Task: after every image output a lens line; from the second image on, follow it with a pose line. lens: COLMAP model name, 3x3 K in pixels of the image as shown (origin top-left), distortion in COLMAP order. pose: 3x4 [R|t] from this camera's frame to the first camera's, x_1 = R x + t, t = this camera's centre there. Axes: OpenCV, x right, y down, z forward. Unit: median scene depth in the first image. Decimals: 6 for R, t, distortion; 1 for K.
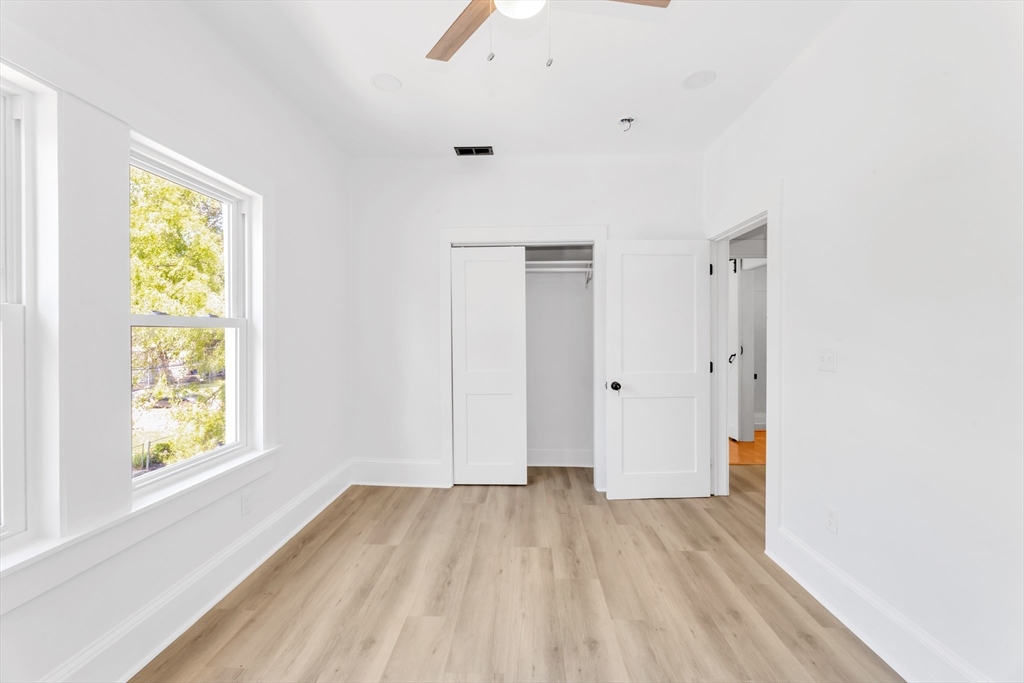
lens RADIAL K [[413.4, 0, 515.0], [0, 413.4, 335.0], [0, 0, 1]] dist [0.001585, 0.000251]
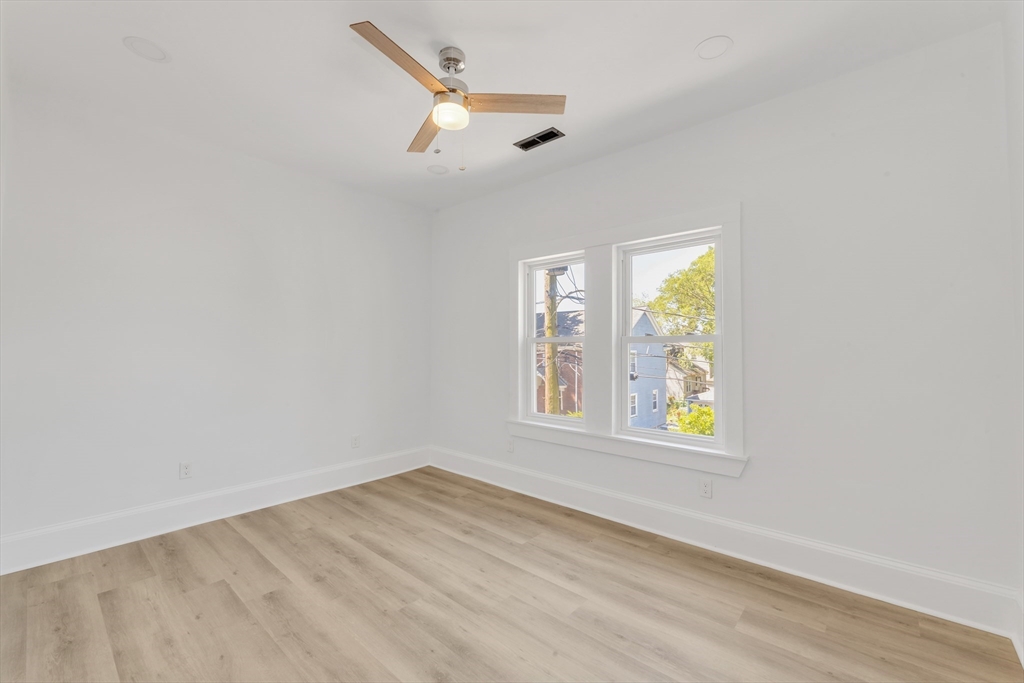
lens RADIAL K [[413.4, 0, 515.0], [0, 413.4, 335.0], [0, 0, 1]] dist [0.001585, 0.000251]
pose [[-0.630261, -0.030306, -0.775792, 0.743829], [-0.008664, 0.999450, -0.032004, 0.011900], [0.776335, -0.013449, -0.630177, 1.561409]]
